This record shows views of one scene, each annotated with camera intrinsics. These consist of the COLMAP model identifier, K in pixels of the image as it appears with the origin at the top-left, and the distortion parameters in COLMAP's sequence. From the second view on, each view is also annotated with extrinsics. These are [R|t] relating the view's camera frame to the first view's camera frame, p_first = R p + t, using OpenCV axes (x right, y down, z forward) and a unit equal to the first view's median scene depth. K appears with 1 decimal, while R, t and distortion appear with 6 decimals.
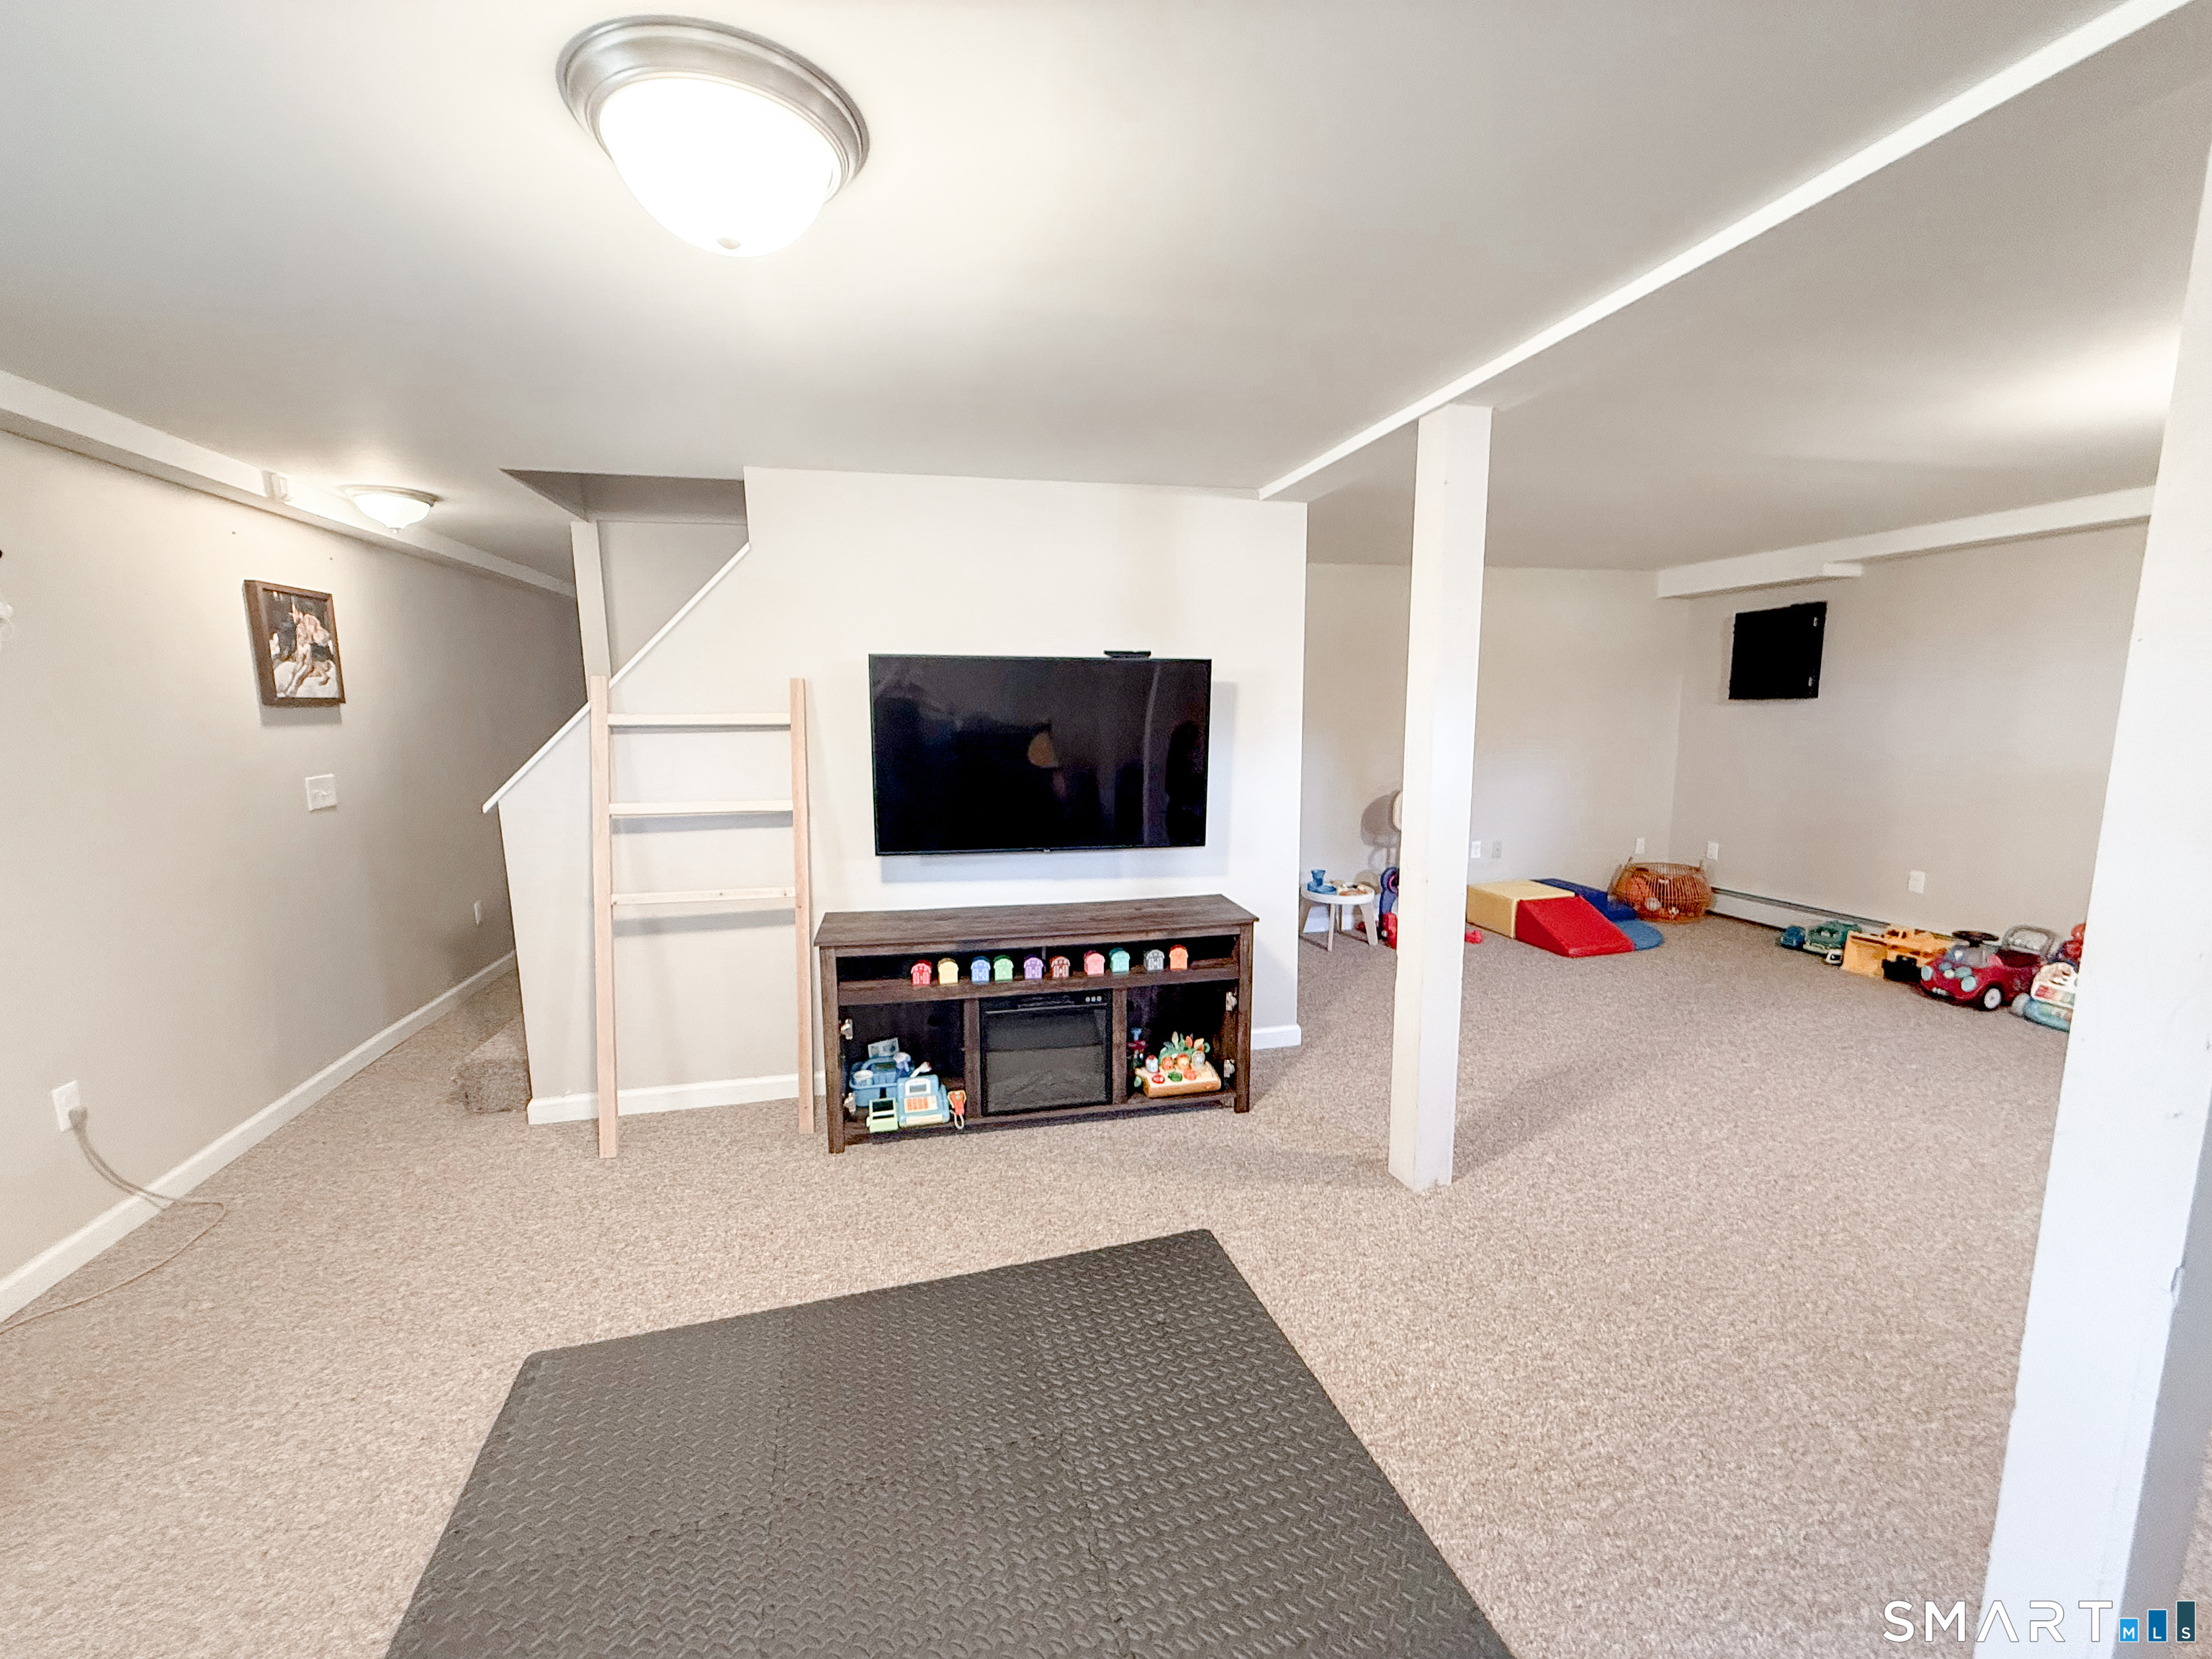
lens RADIAL K [[882.9, 0, 1100.2], [0, 882.9, 832.0], [0, 0, 1]] dist [0.002275, 0.000452]
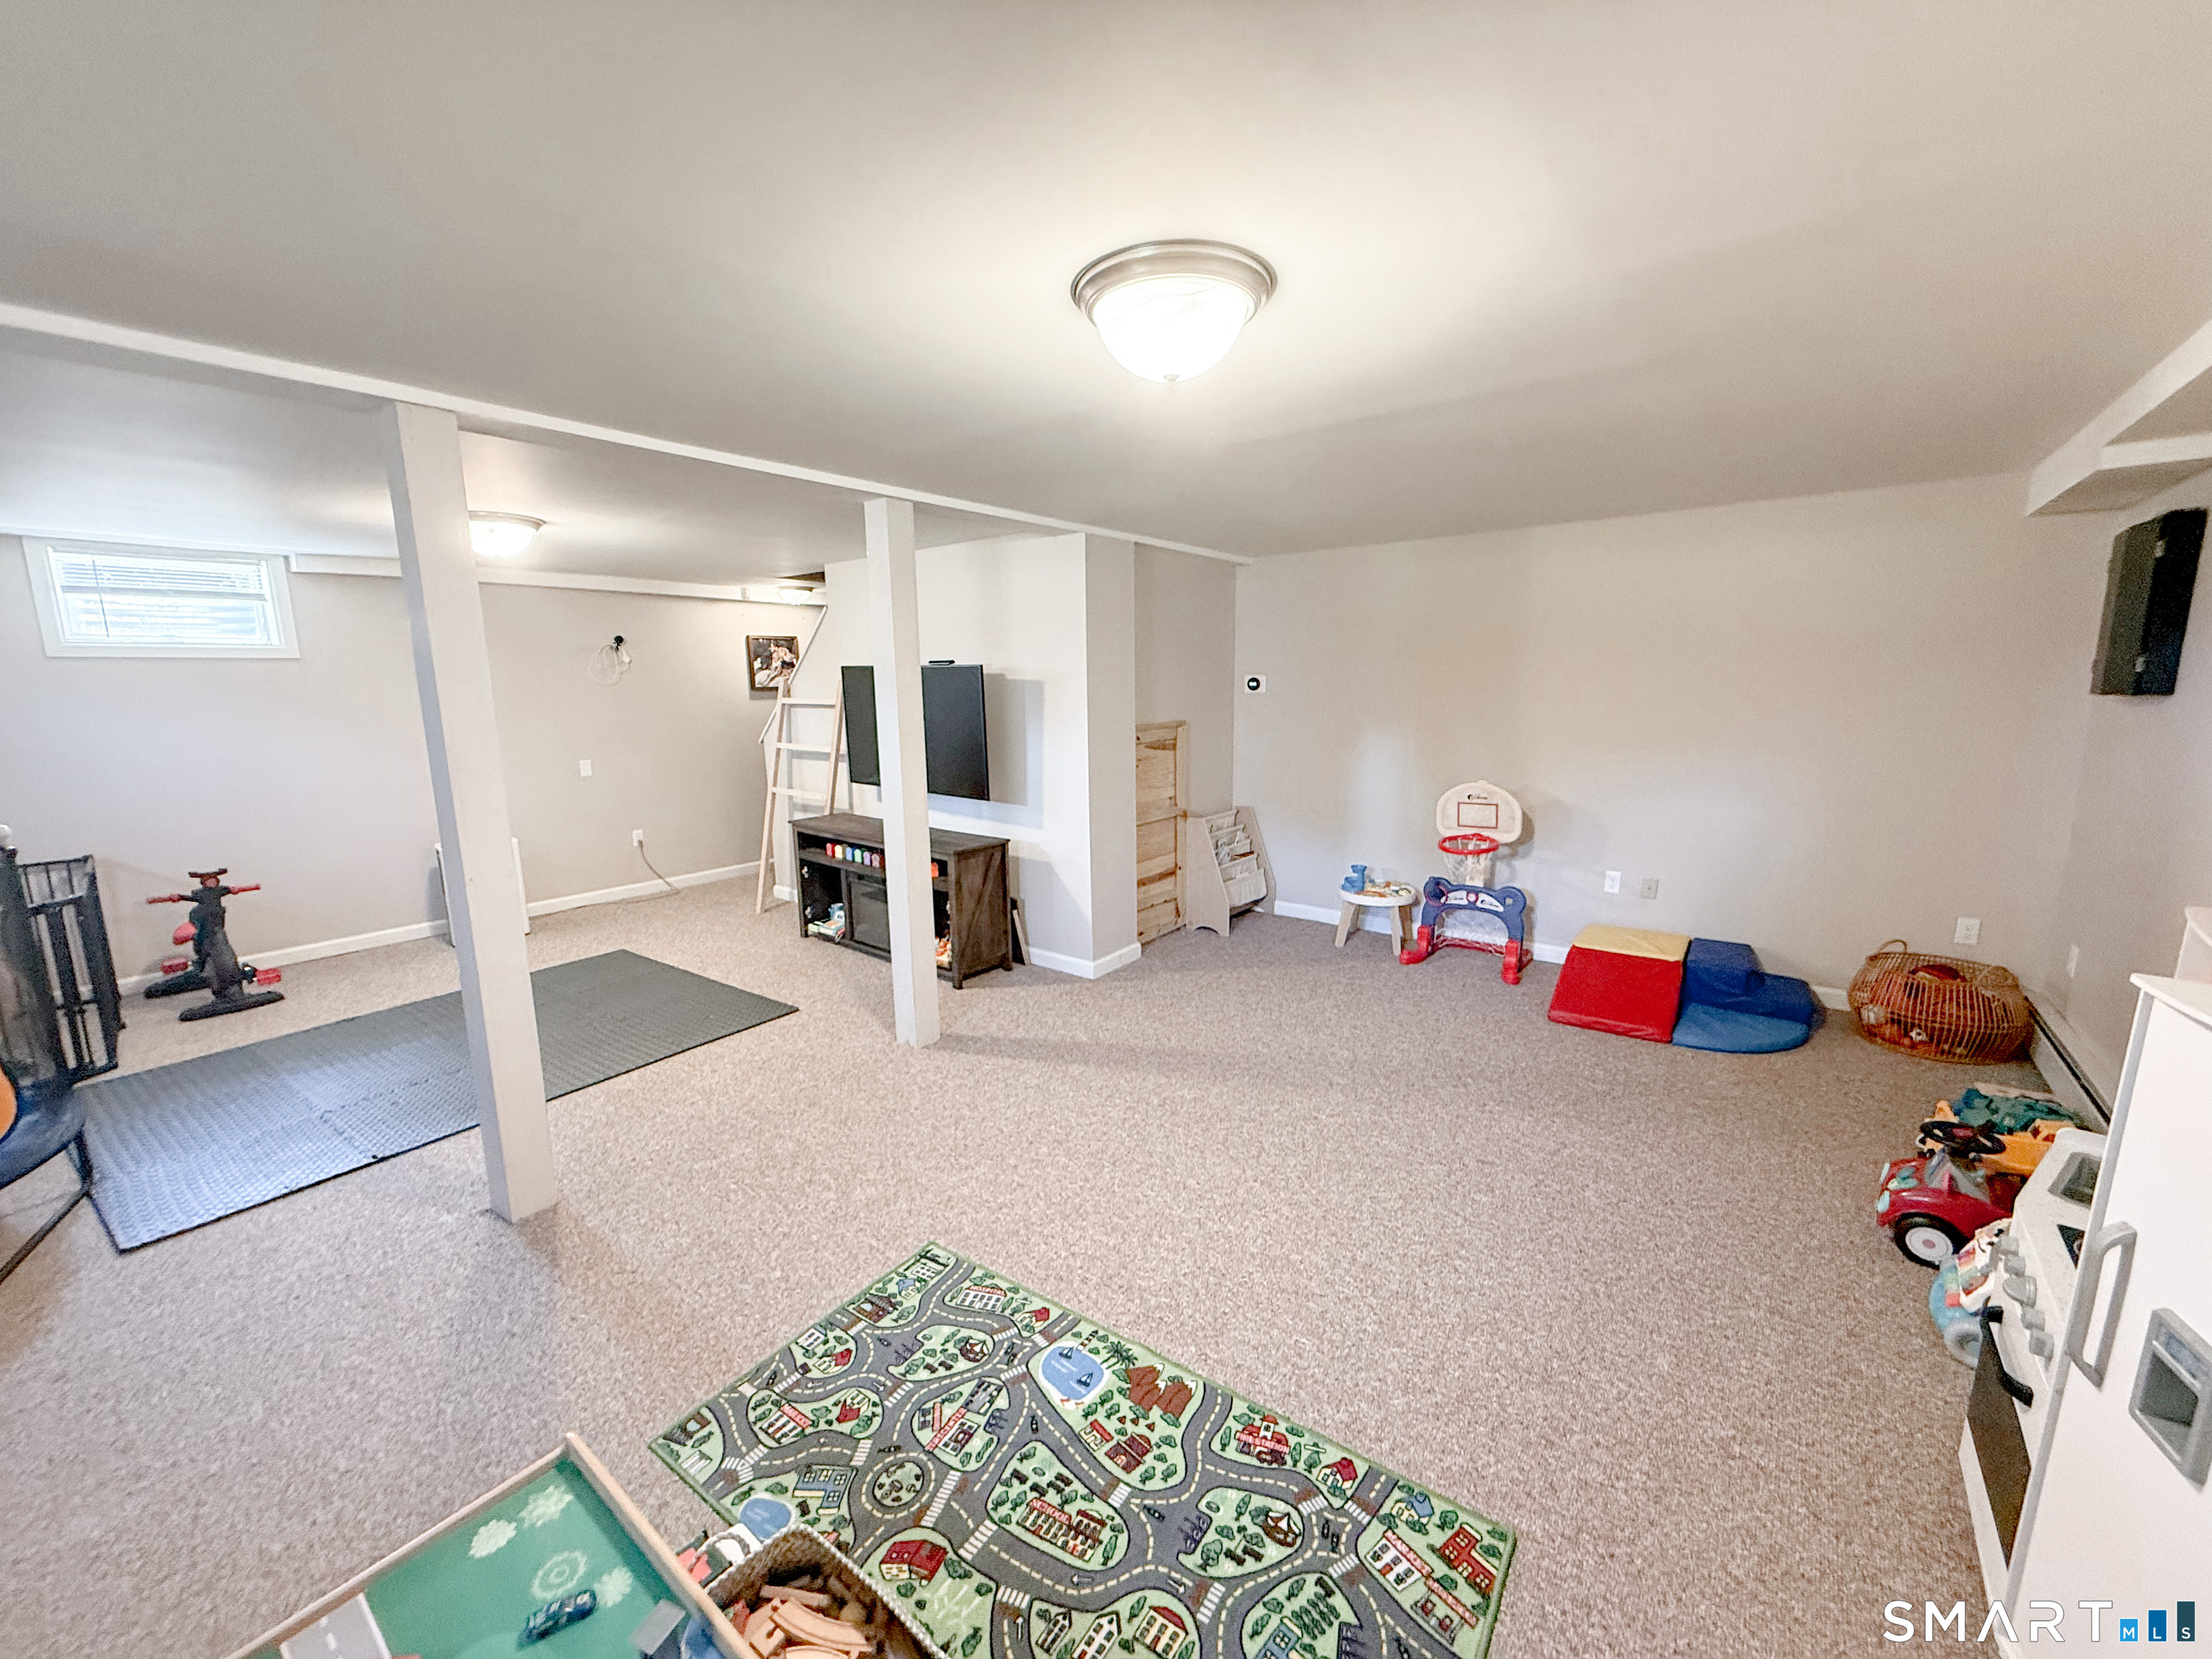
lens RADIAL K [[882.9, 0, 1100.6], [0, 882.9, 833.7], [0, 0, 1]] dist [0.002275, 0.000452]
pose [[0.617609, 0.137450, -0.774381, 1.316887], [-0.109273, 0.990057, 0.088581, -0.075357], [0.778857, 0.029910, 0.626488, 0.282104]]
